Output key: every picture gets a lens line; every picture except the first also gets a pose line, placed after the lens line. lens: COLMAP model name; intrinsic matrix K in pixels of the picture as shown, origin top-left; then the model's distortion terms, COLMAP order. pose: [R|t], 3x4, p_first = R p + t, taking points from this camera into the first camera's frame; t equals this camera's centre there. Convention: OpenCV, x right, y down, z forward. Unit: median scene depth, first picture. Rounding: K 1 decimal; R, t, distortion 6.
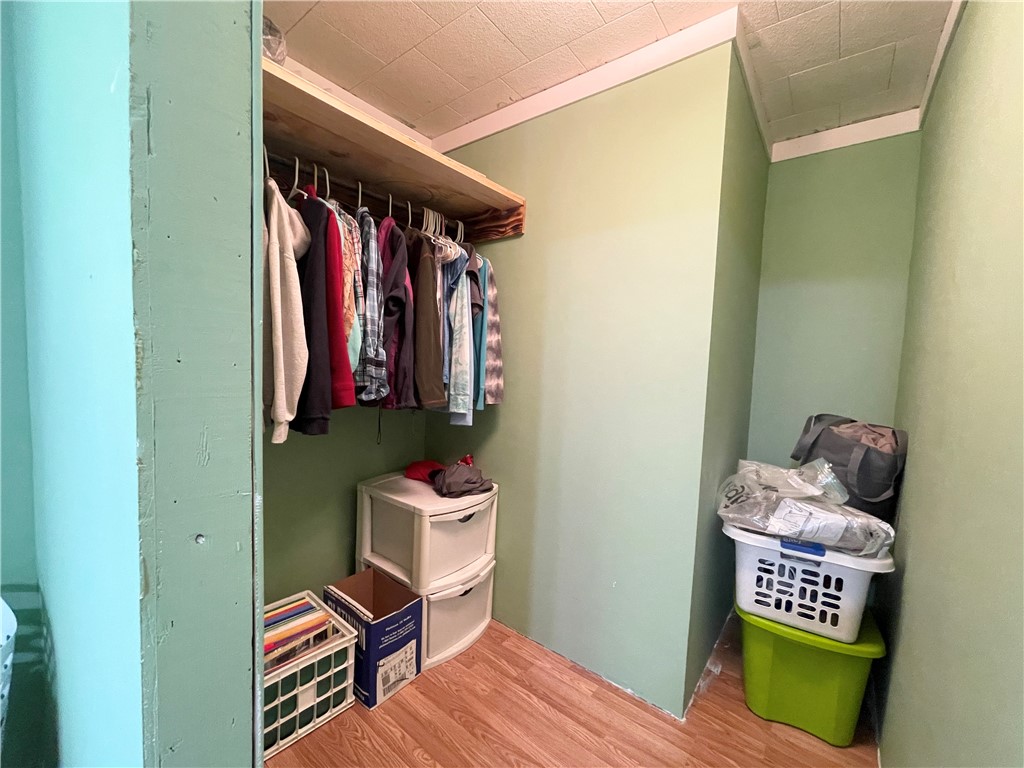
lens RADIAL K [[430.8, 0, 510.9], [0, 430.8, 385.0], [0, 0, 1]] dist [0.001531, -0.000951]
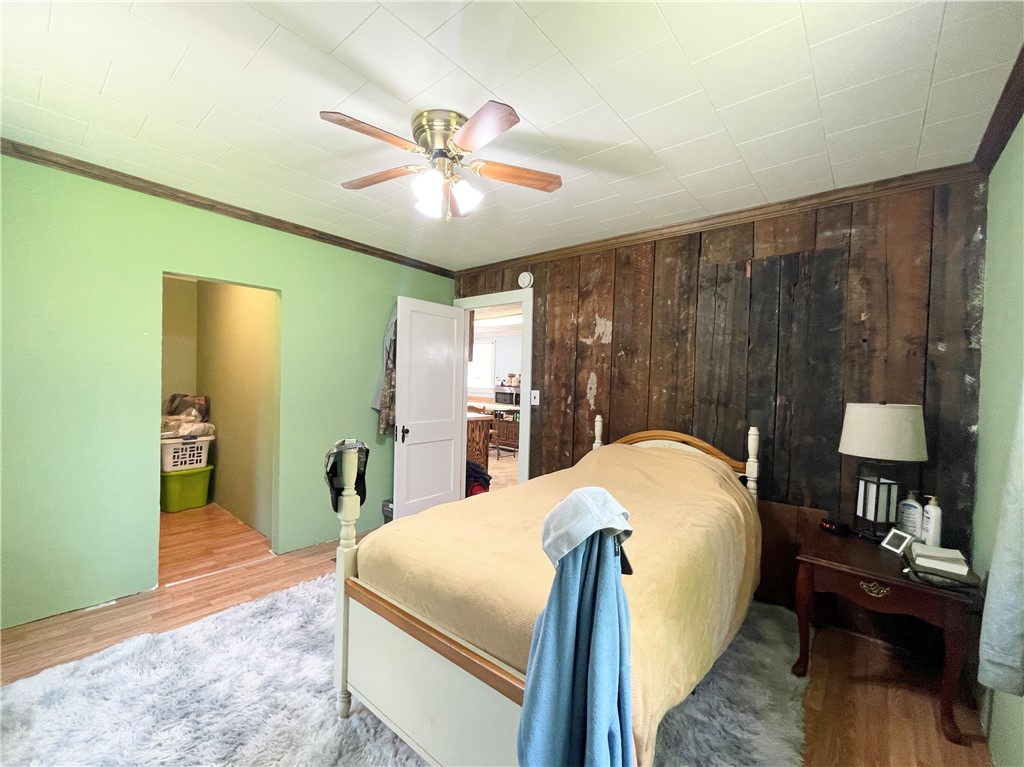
lens RADIAL K [[430.8, 0, 504.5], [0, 430.8, 390.0], [0, 0, 1]] dist [0.001531, -0.000951]
pose [[0.013986, -0.053851, 0.998451, -2.083114], [0.048281, 0.997420, 0.053120, 0.007133], [-0.998736, 0.047463, 0.016550, -1.116048]]
